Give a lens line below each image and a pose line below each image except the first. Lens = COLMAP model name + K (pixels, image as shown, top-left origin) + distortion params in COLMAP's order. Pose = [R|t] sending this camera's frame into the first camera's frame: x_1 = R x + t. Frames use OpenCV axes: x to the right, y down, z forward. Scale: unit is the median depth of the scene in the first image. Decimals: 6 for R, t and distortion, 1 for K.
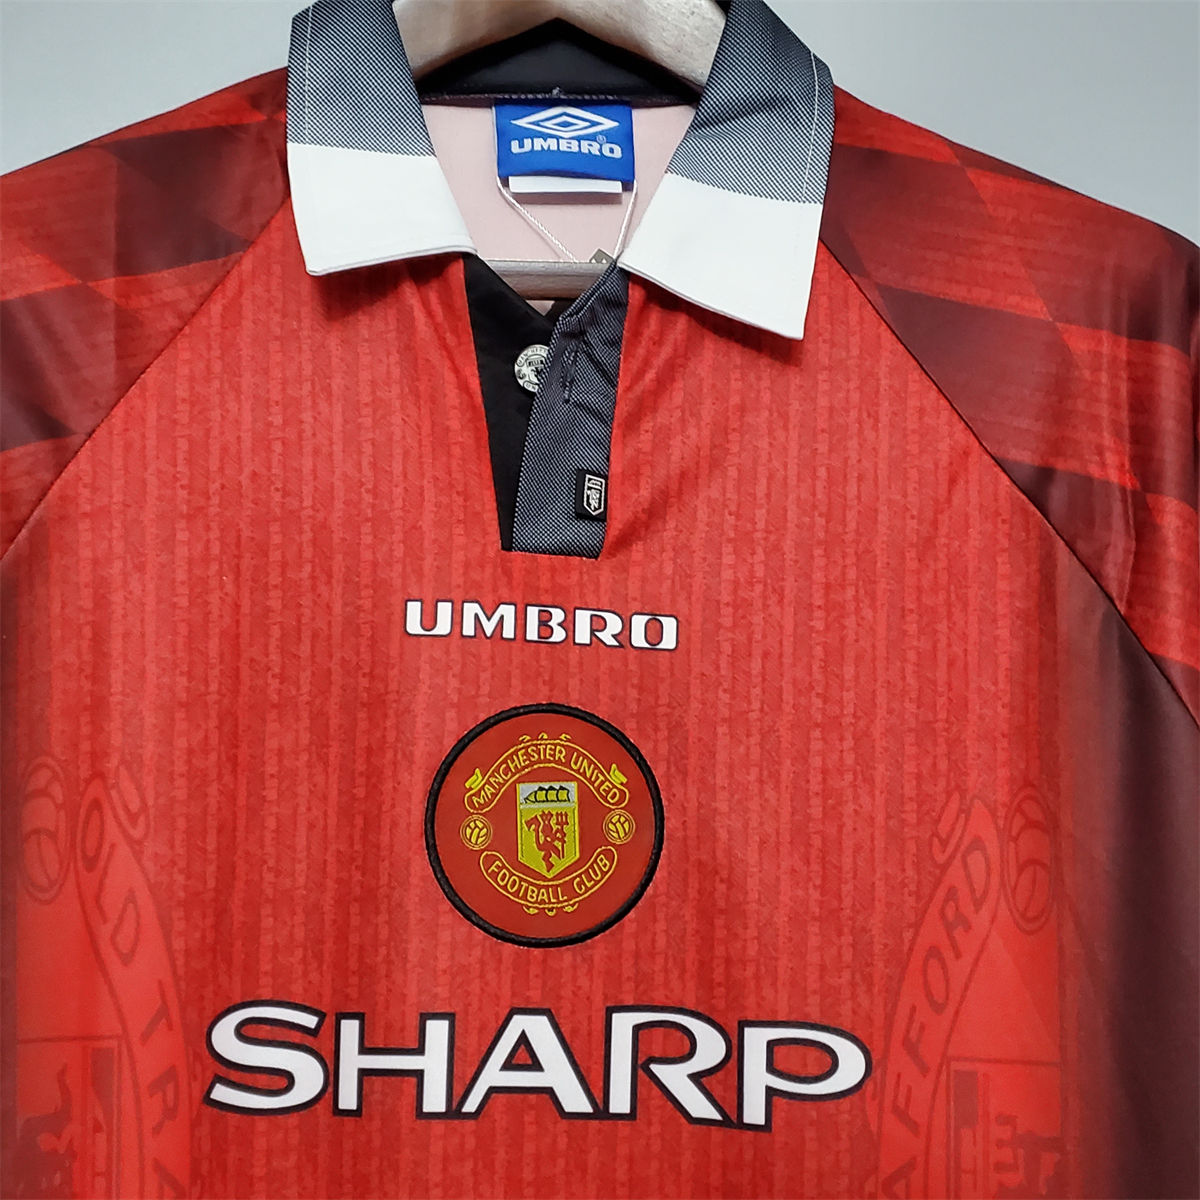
lens RADIAL K [[1757.9, 0, 594.9], [0, 1757.9, 571.7], [0, 0, 1]] dist [0.315106, -1.293660]
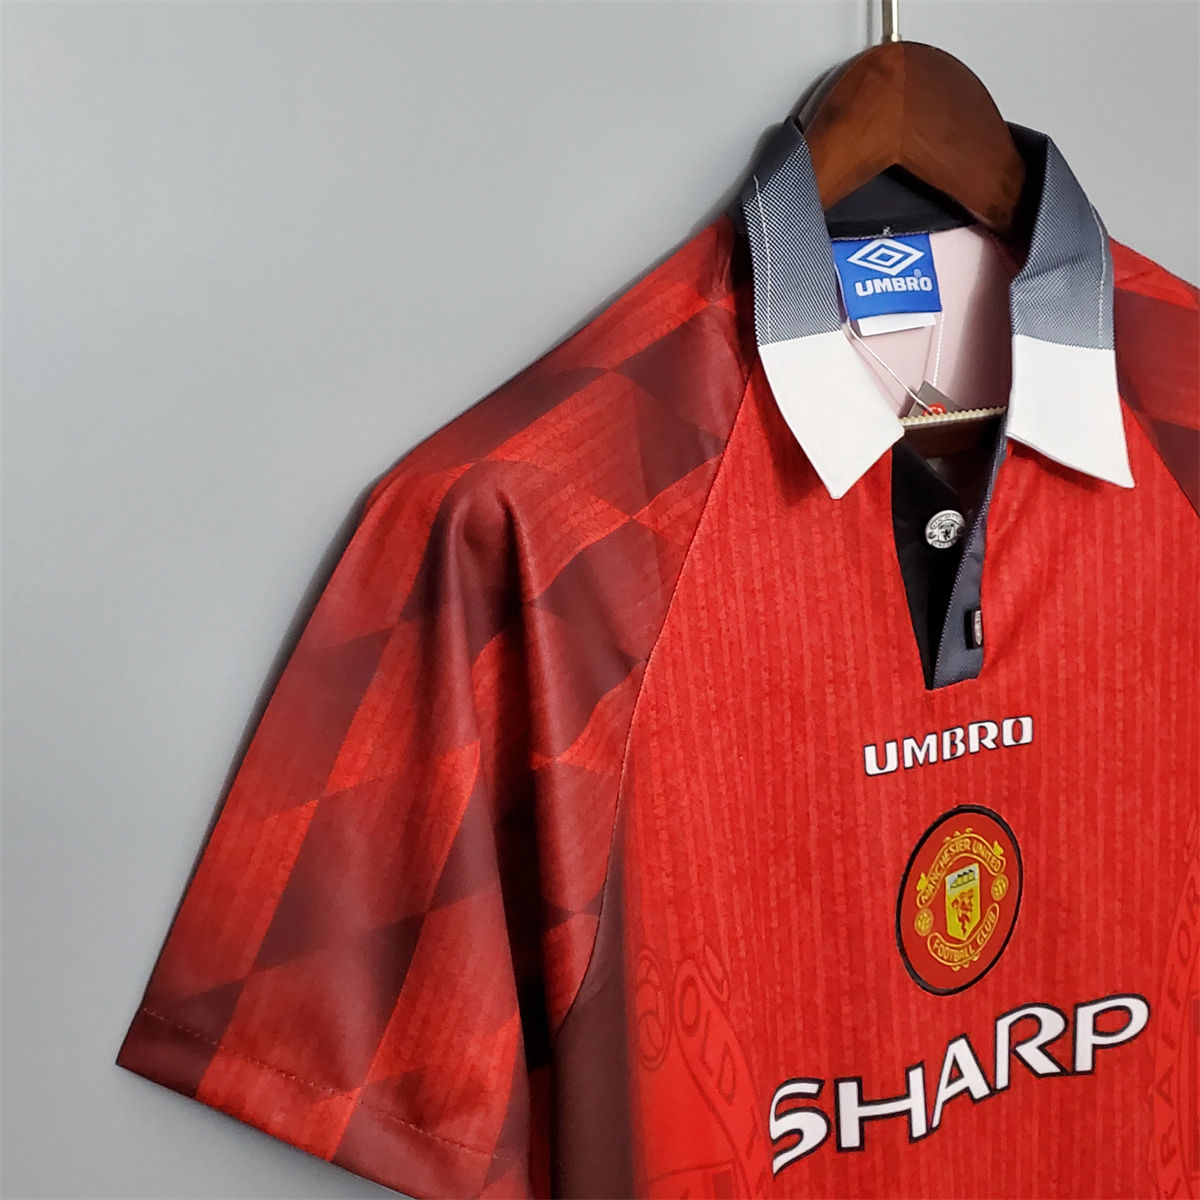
lens RADIAL K [[1757.9, 0, 594.9], [0, 1757.9, 571.7], [0, 0, 1]] dist [0.315106, -1.293660]
pose [[0.873374, -0.132472, 0.468688, -0.809529], [-0.025451, 0.948572, 0.315536, -0.466380], [-0.486384, -0.287509, 0.825087, 0.152327]]
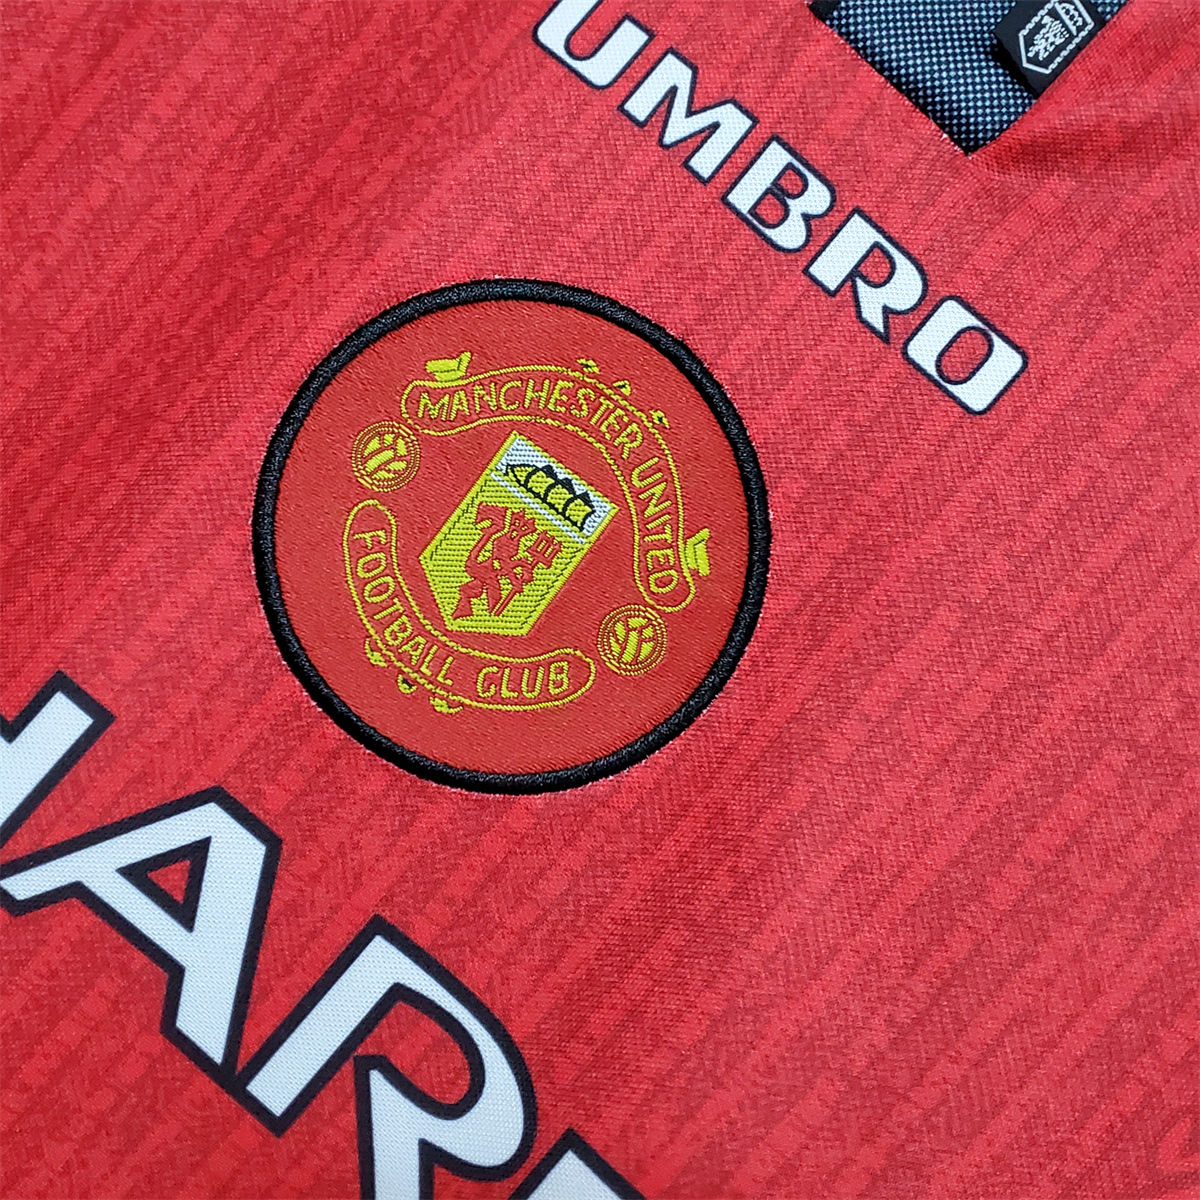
lens RADIAL K [[1757.9, 0, 594.9], [0, 1757.9, 571.7], [0, 0, 1]] dist [0.315106, -1.293660]
pose [[0.765197, 0.614143, -0.193136, 0.084564], [-0.594664, 0.789191, 0.153469, 0.065222], [0.246673, -0.002583, 0.969095, 0.551258]]
